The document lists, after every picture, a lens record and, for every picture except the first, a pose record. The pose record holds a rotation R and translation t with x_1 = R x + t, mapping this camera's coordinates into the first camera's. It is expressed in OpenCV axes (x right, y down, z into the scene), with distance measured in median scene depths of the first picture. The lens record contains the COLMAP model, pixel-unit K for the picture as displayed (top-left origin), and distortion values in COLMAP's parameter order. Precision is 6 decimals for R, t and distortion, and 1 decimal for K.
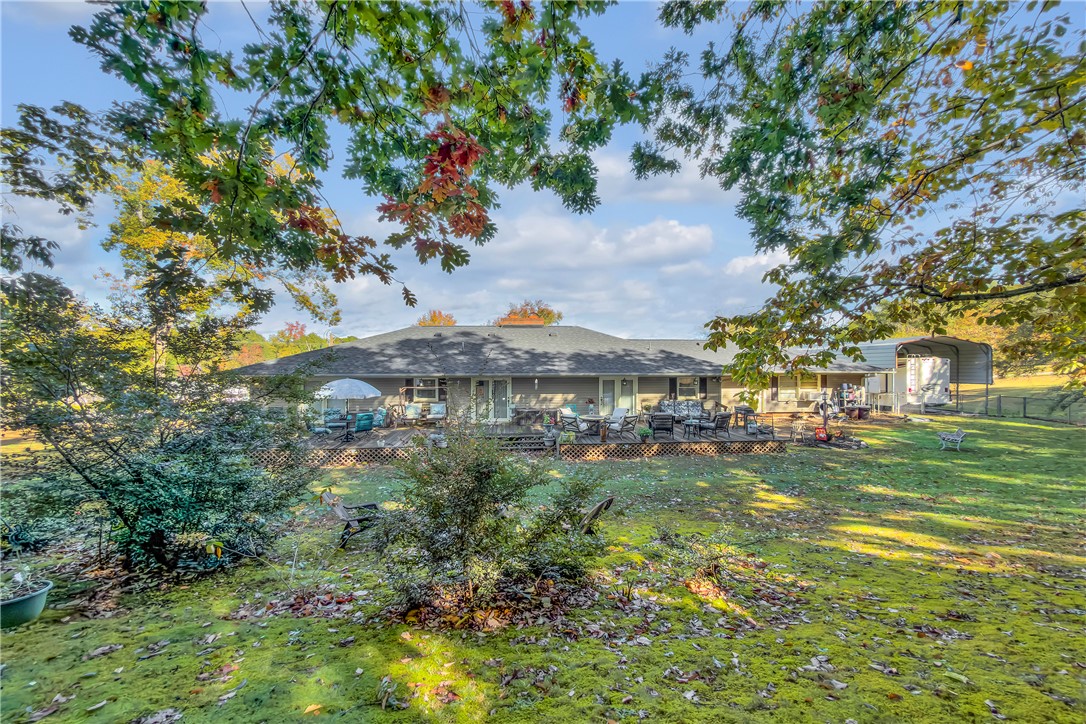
lens RADIAL K [[435.3, 0, 543.0], [0, 435.3, 361.9], [0, 0, 1]] dist [-0.012788, 0.000442]
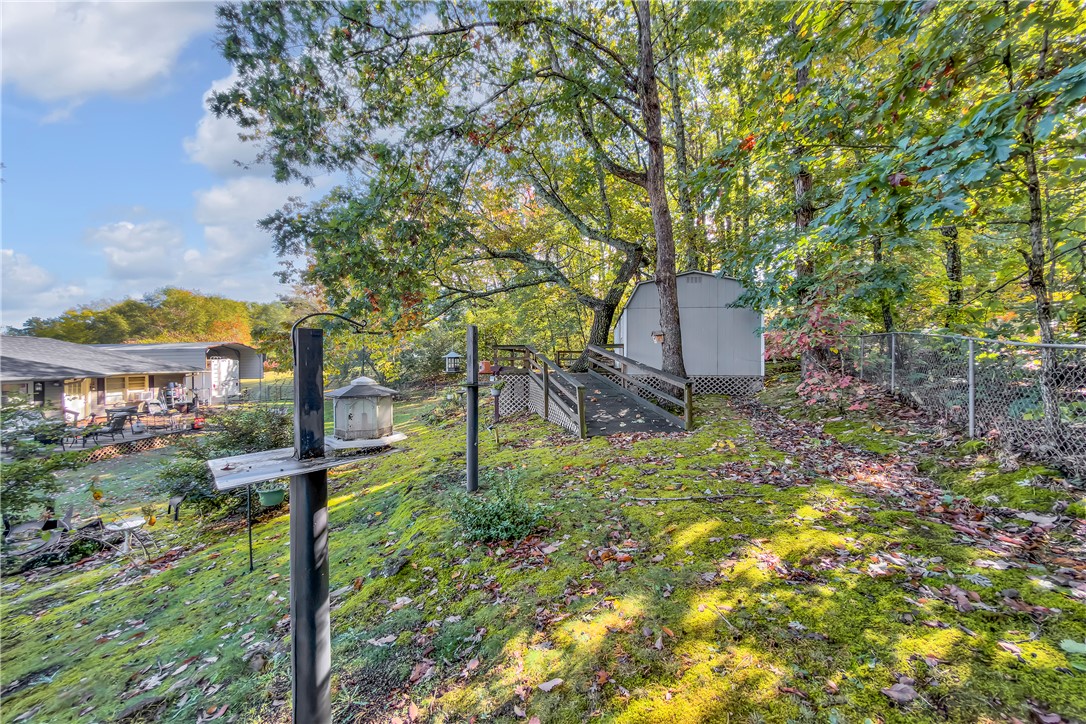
lens RADIAL K [[435.3, 0, 545.6], [0, 435.3, 362.1], [0, 0, 1]] dist [-0.012788, 0.000442]
pose [[0.090707, -0.001458, 0.995877, -0.297510], [0.000783, 0.999999, 0.001393, -0.002525], [-0.995877, 0.000653, 0.090708, -0.038908]]
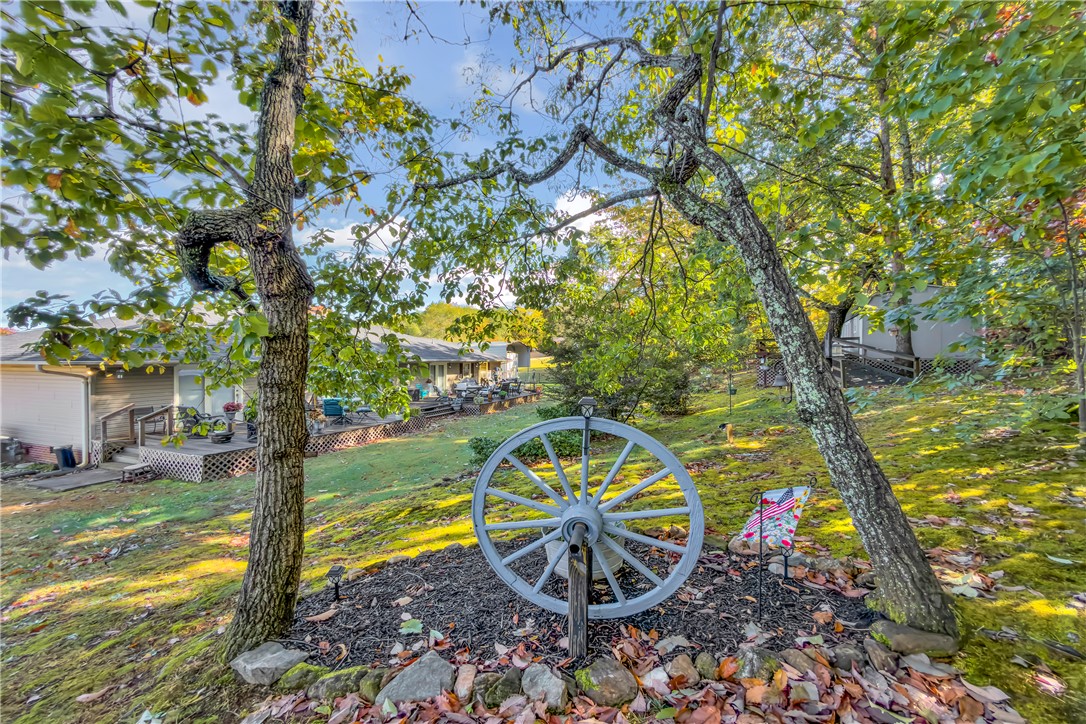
lens RADIAL K [[435.3, 0, 538.4], [0, 435.3, 363.2], [0, 0, 1]] dist [-0.012788, 0.000442]
pose [[0.467100, -0.011263, 0.884133, -0.734207], [-0.000292, 0.999917, 0.012892, 0.014110], [-0.884204, -0.006280, 0.467058, 0.067363]]
